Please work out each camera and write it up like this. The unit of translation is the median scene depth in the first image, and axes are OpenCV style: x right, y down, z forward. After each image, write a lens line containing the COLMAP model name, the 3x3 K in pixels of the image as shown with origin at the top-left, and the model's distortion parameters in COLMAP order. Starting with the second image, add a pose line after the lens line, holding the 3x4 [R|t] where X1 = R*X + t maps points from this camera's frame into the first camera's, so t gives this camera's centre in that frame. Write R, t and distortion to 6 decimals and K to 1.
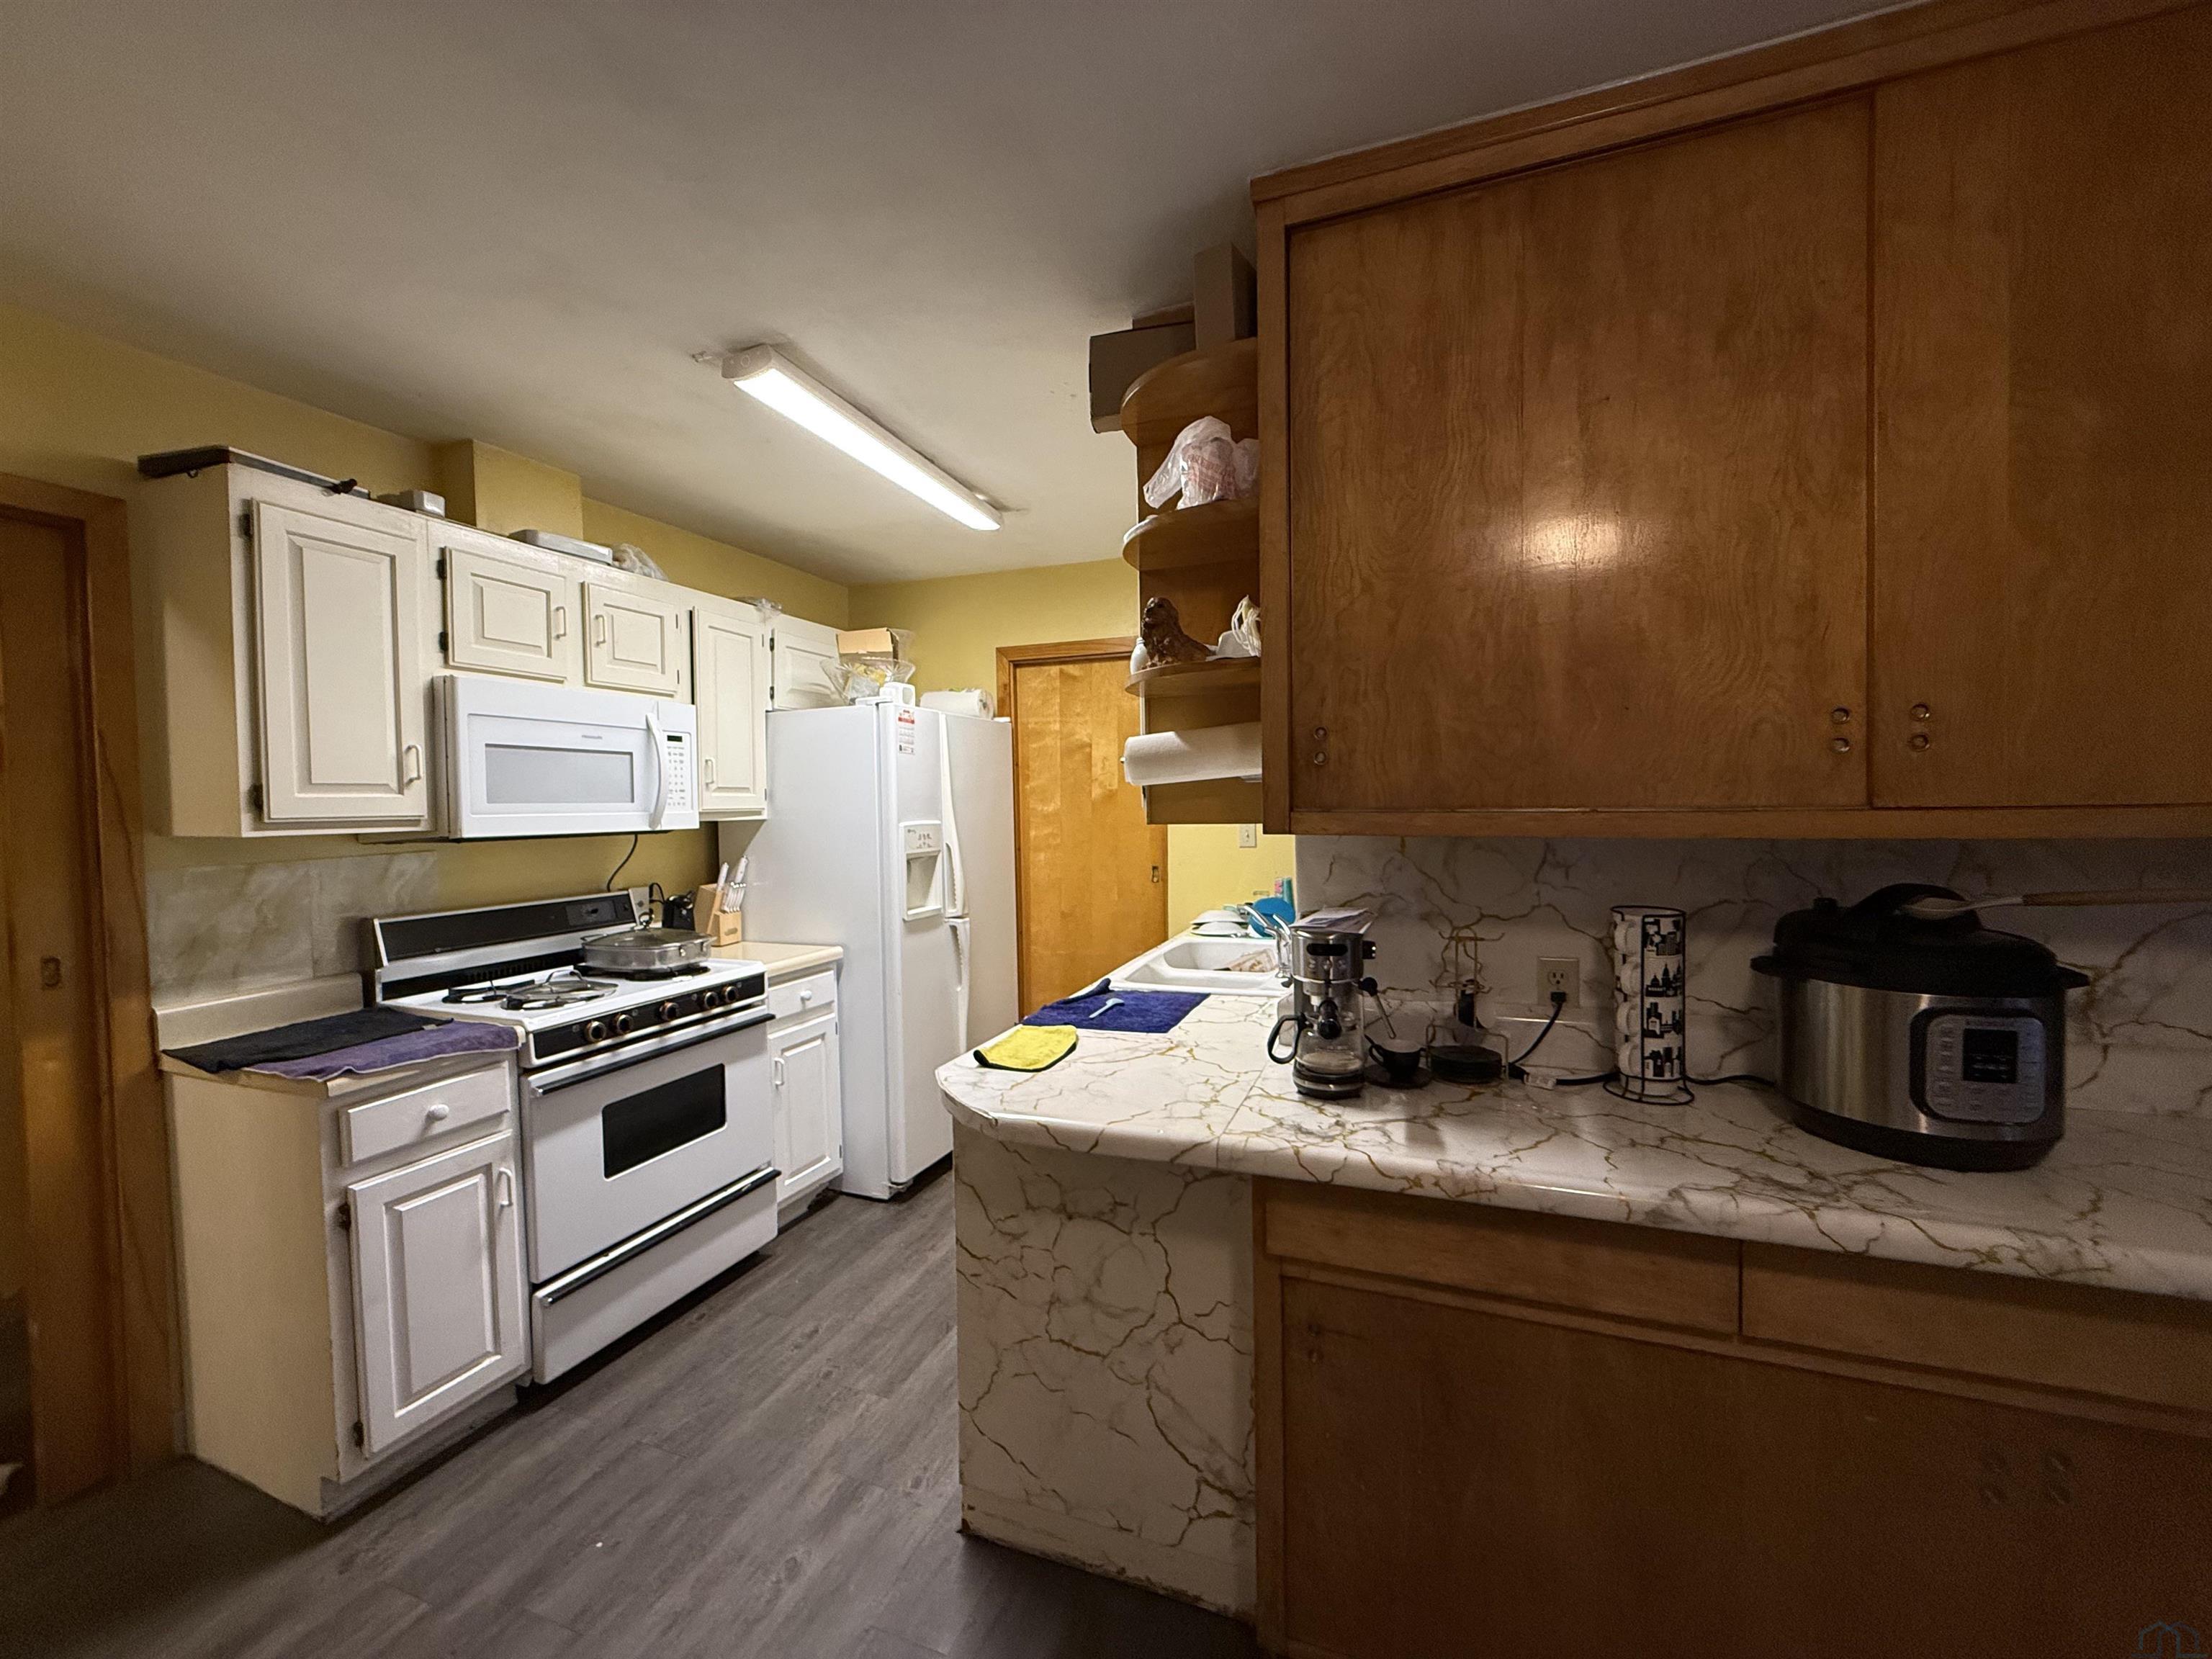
lens RADIAL K [[882.3, 0, 1104.9], [0, 882.3, 828.6], [0, 0, 1]] dist [0.000403, 0.000885]
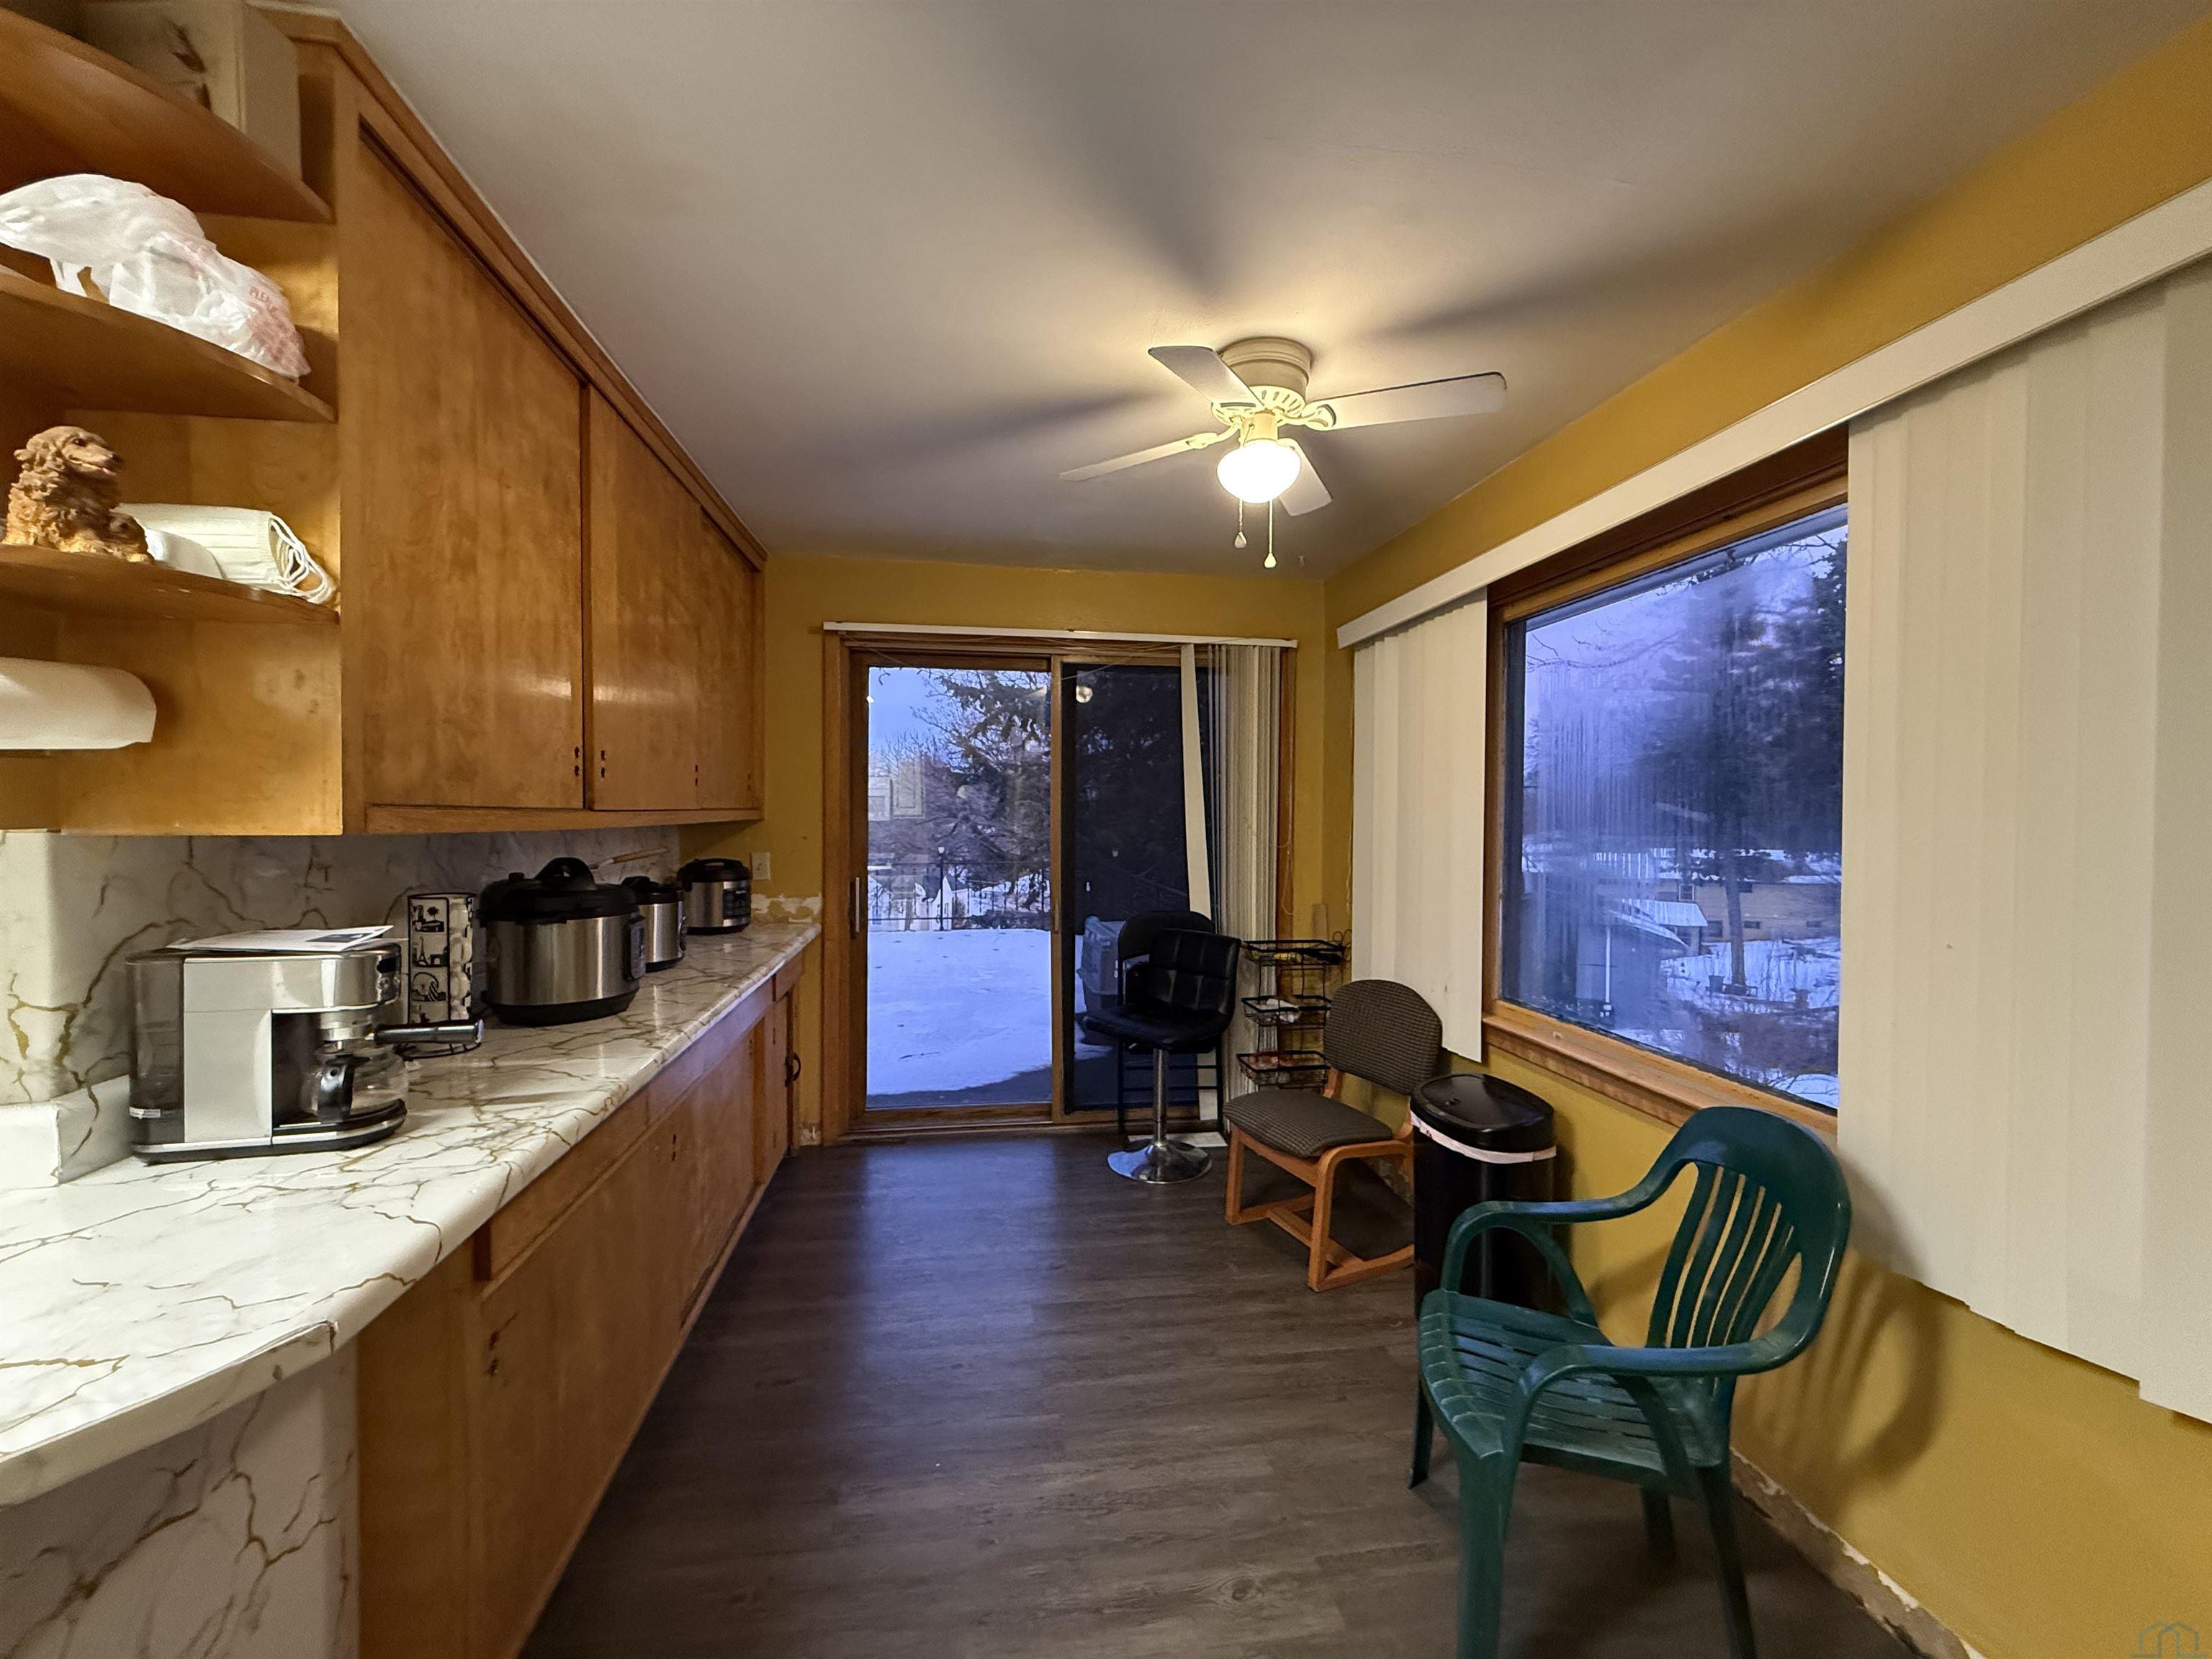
lens RADIAL K [[882.3, 0, 1103.5], [0, 882.3, 829.1], [0, 0, 1]] dist [0.000403, 0.000885]
pose [[-0.493924, 0.000355, 0.869505, -0.919825], [0.031729, 0.999341, 0.017616, 0.009871], [-0.868926, 0.036290, -0.493610, 0.858787]]
